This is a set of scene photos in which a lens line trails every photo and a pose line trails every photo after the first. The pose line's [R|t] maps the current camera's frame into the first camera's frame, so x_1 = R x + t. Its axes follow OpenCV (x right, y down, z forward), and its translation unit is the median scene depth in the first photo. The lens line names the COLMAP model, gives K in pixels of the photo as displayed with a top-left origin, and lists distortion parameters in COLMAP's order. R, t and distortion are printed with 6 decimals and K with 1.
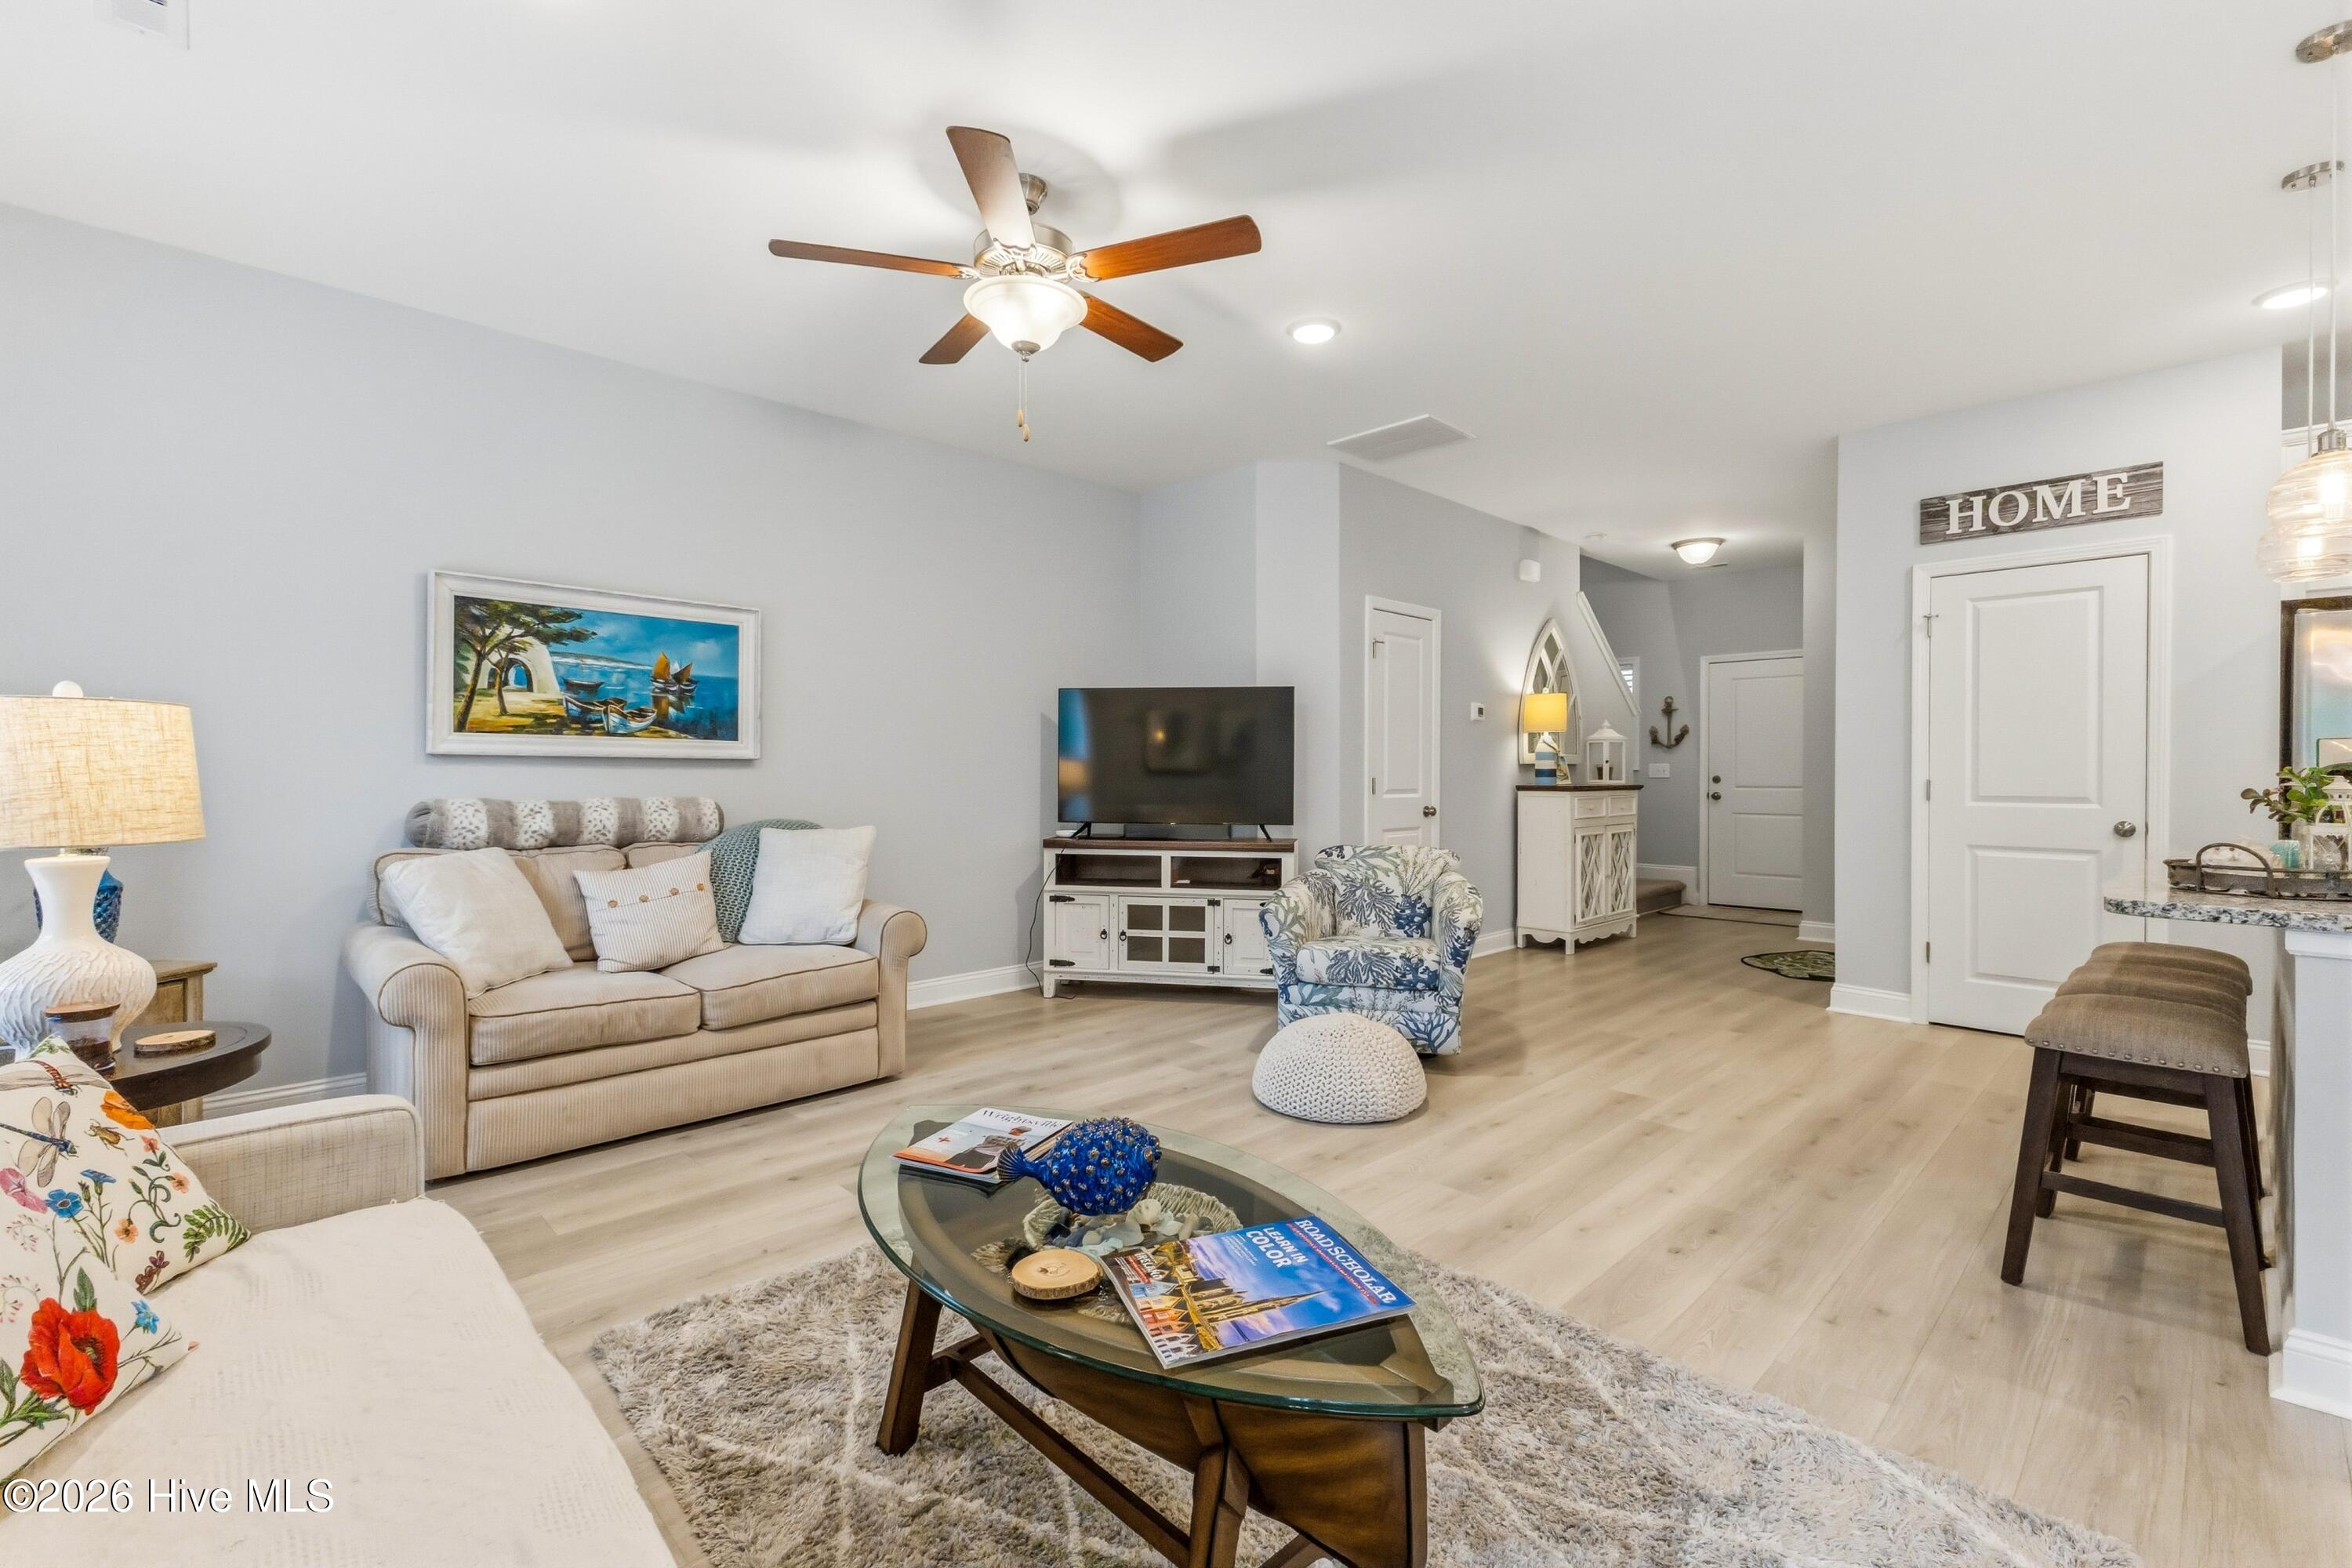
lens RADIAL K [[1013.0, 0, 1176.3], [0, 1013.0, 776.6], [0, 0, 1]] dist [0.009562, 0.000166]
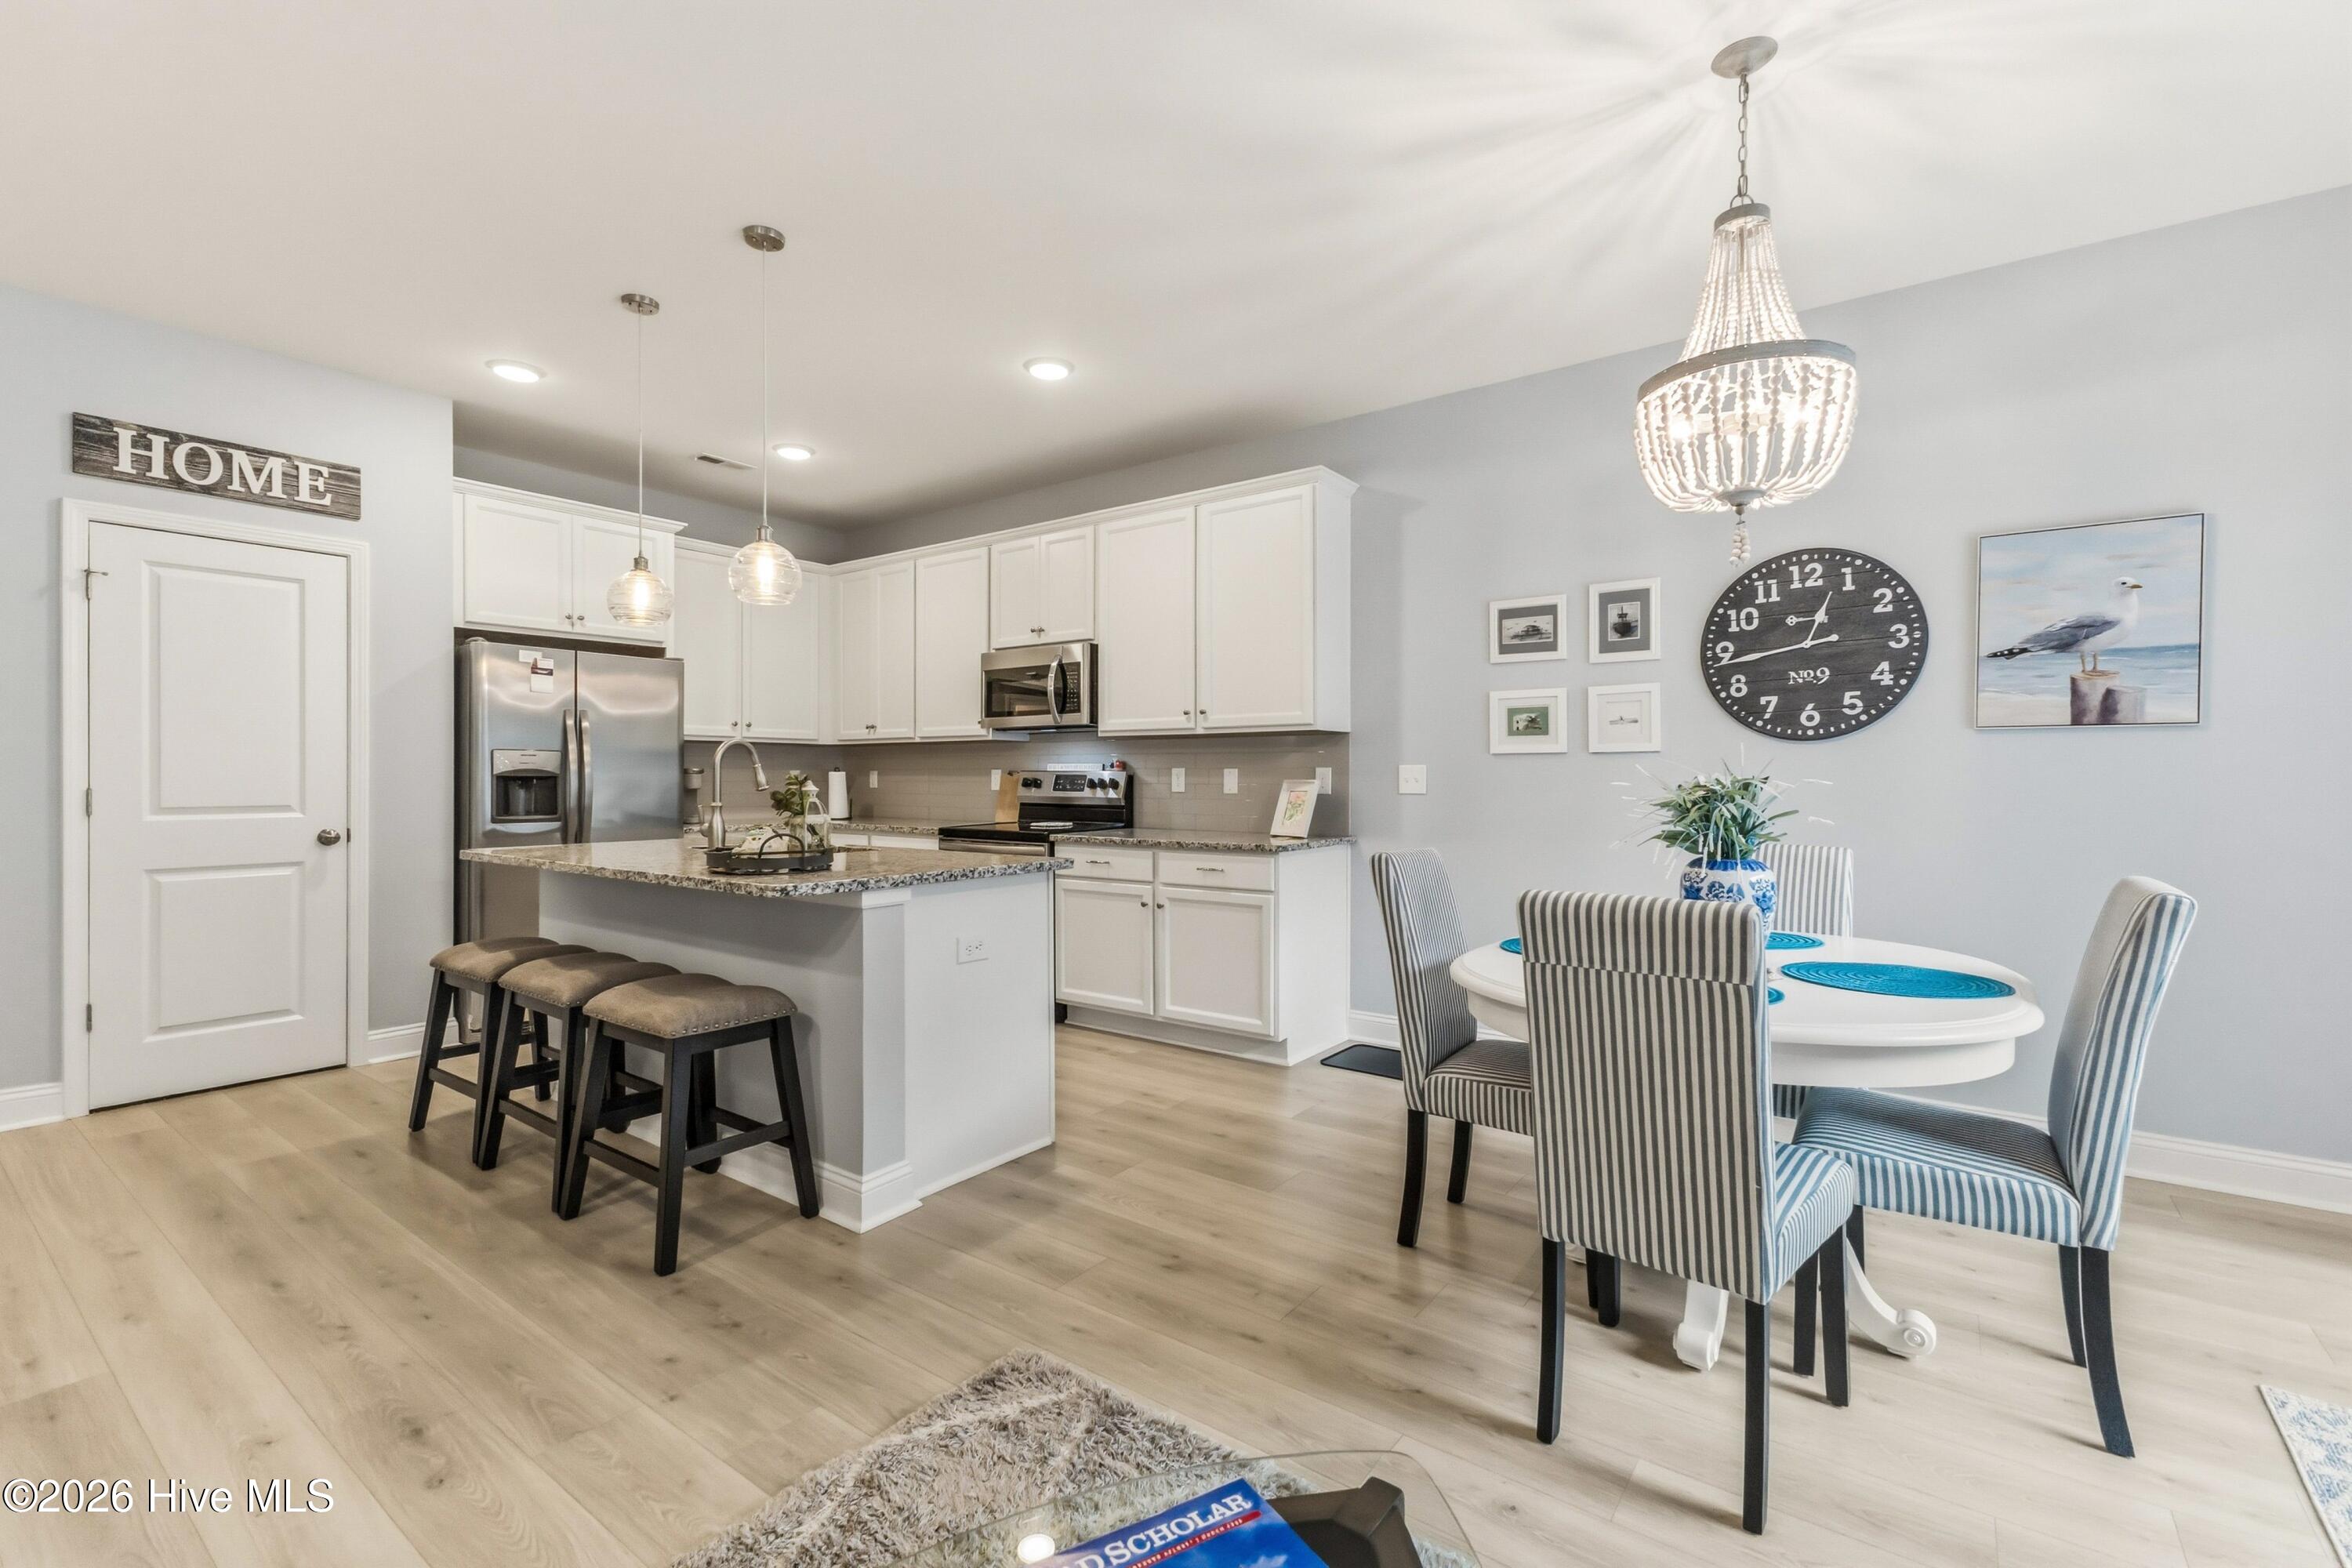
lens RADIAL K [[1022.3, 0, 1175.1], [0, 1022.3, 777.0], [0, 0, 1]] dist [0.016188, -0.003455]
pose [[-0.159292, -0.001213, 0.987231, -0.159595], [0.004939, 0.999986, 0.002025, -0.003094], [-0.987219, 0.005198, -0.159284, 0.359619]]
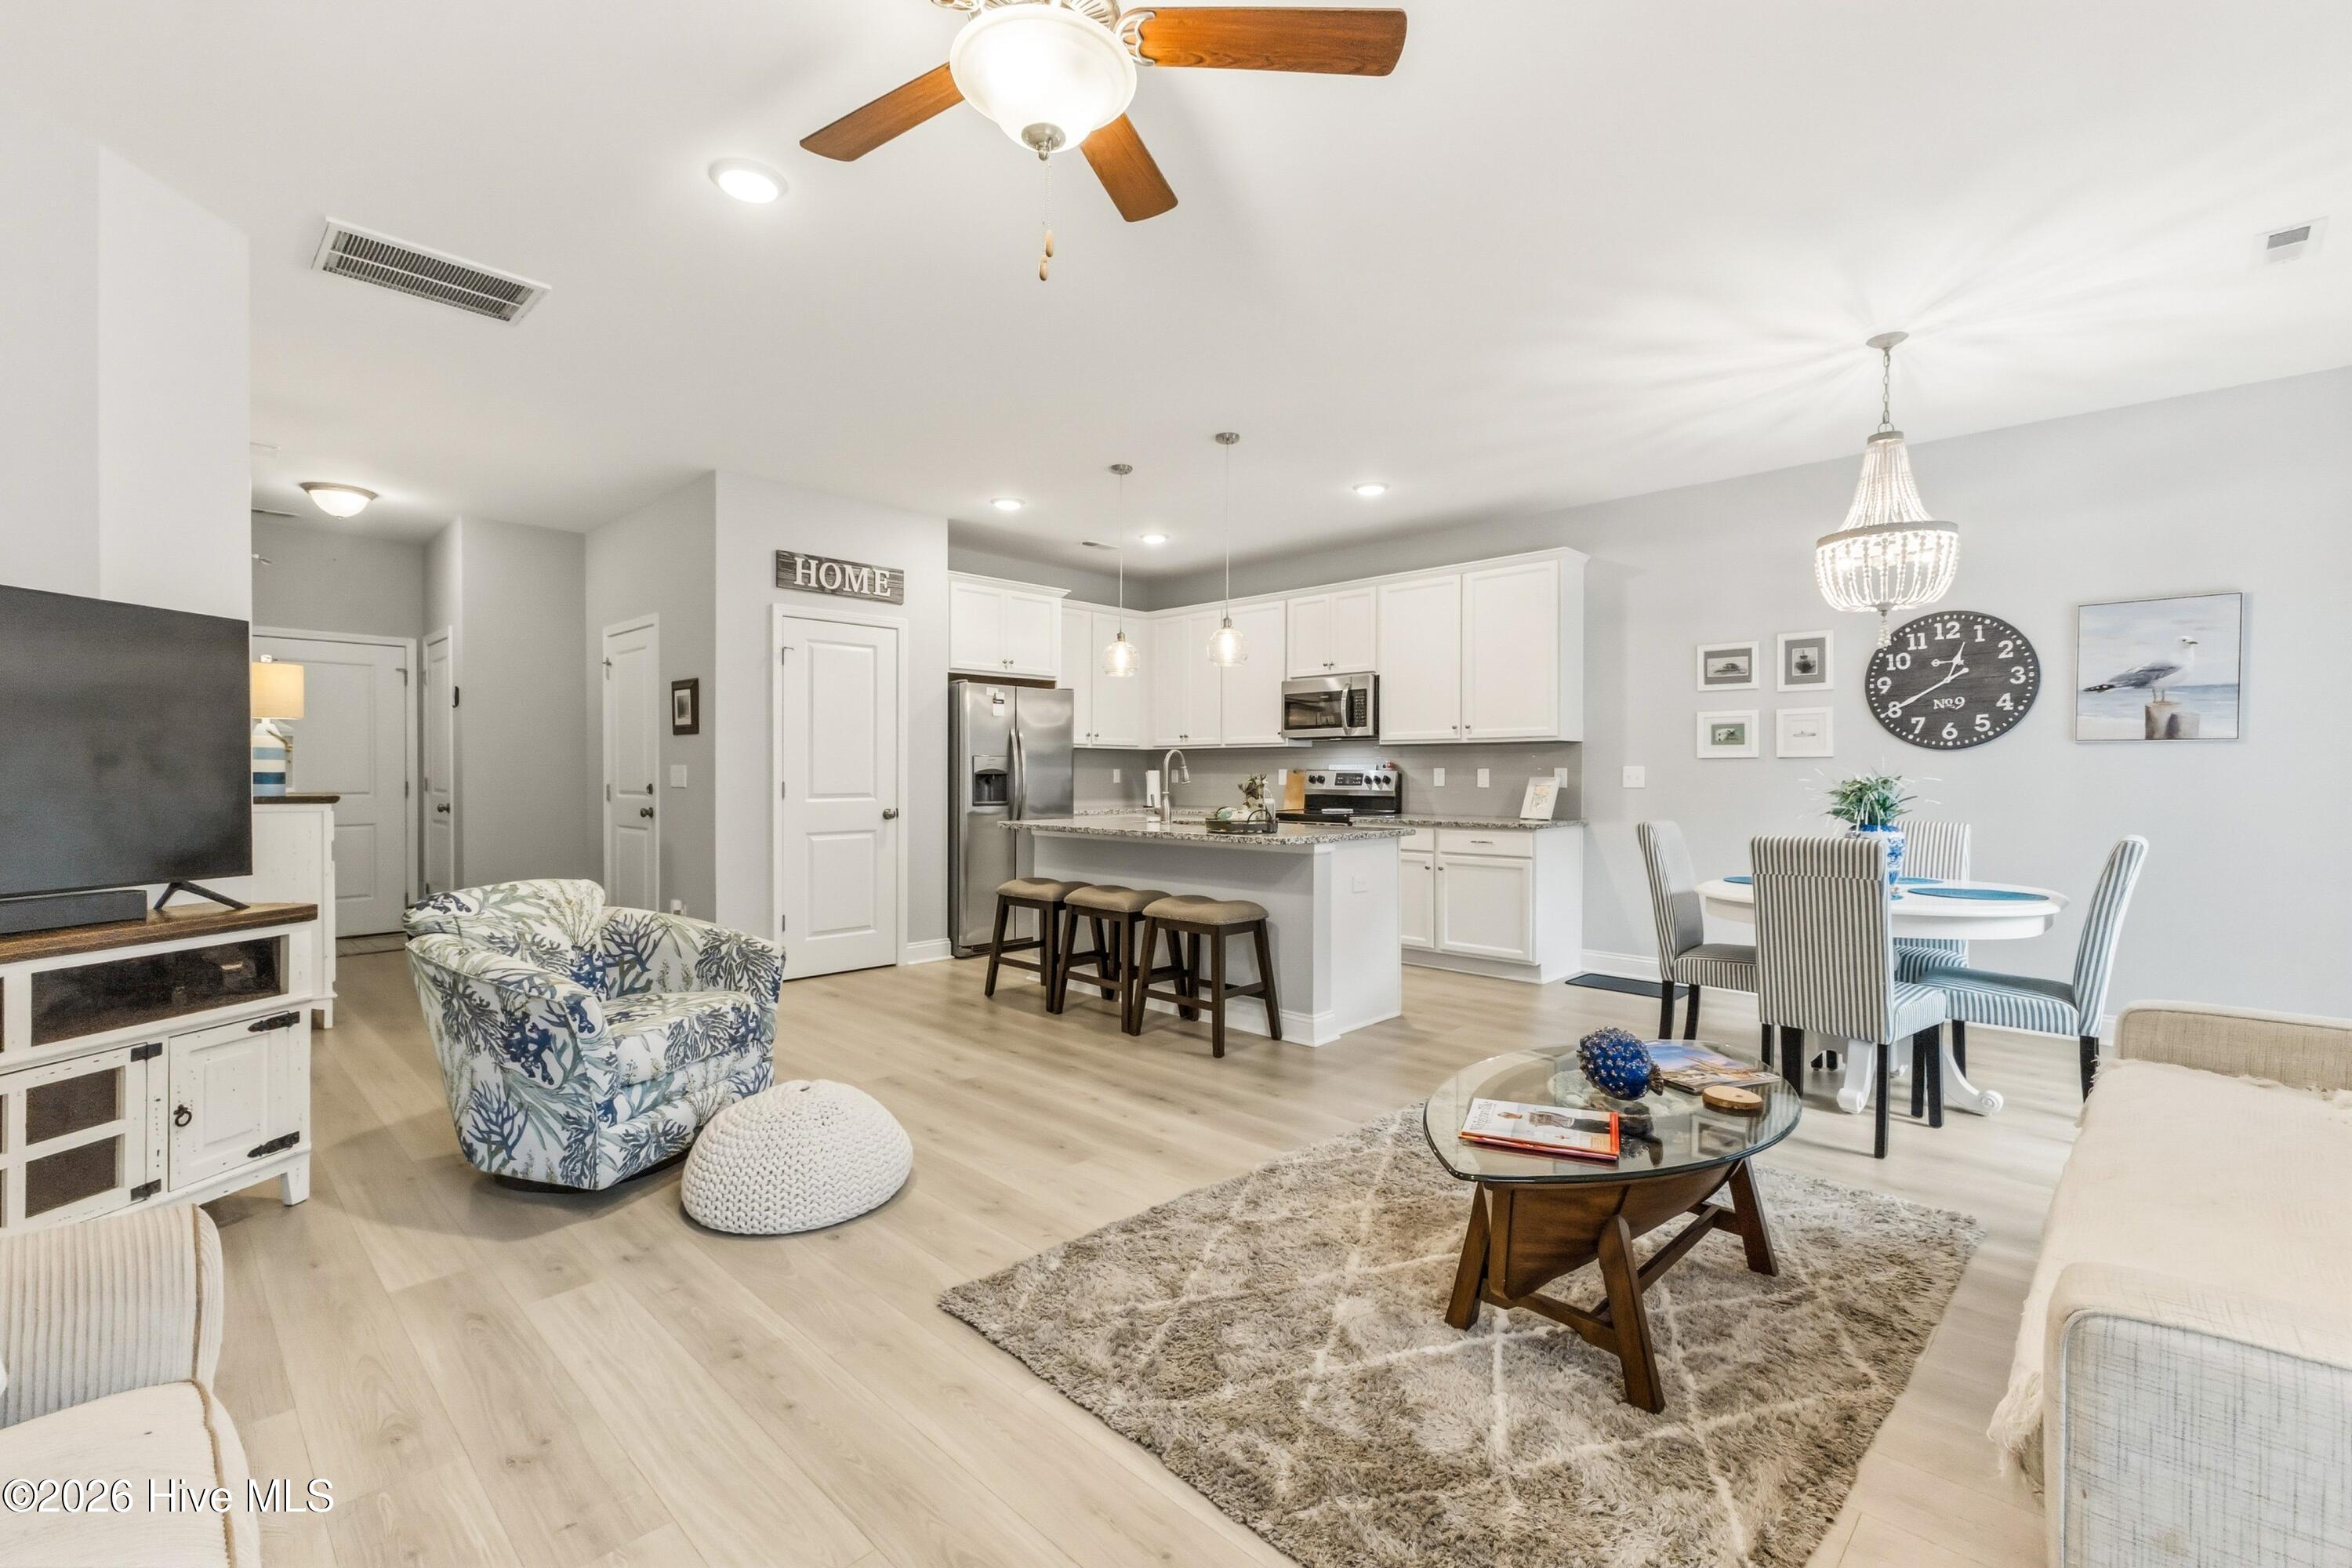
lens RADIAL K [[1022.3, 0, 1175.1], [0, 1022.3, 777.0], [0, 0, 1]] dist [0.016188, -0.003455]
pose [[-0.028108, -0.004705, 0.999594, -0.548520], [0.004178, 0.999980, 0.004825, -0.006847], [-0.999596, 0.004312, -0.028088, 0.619005]]
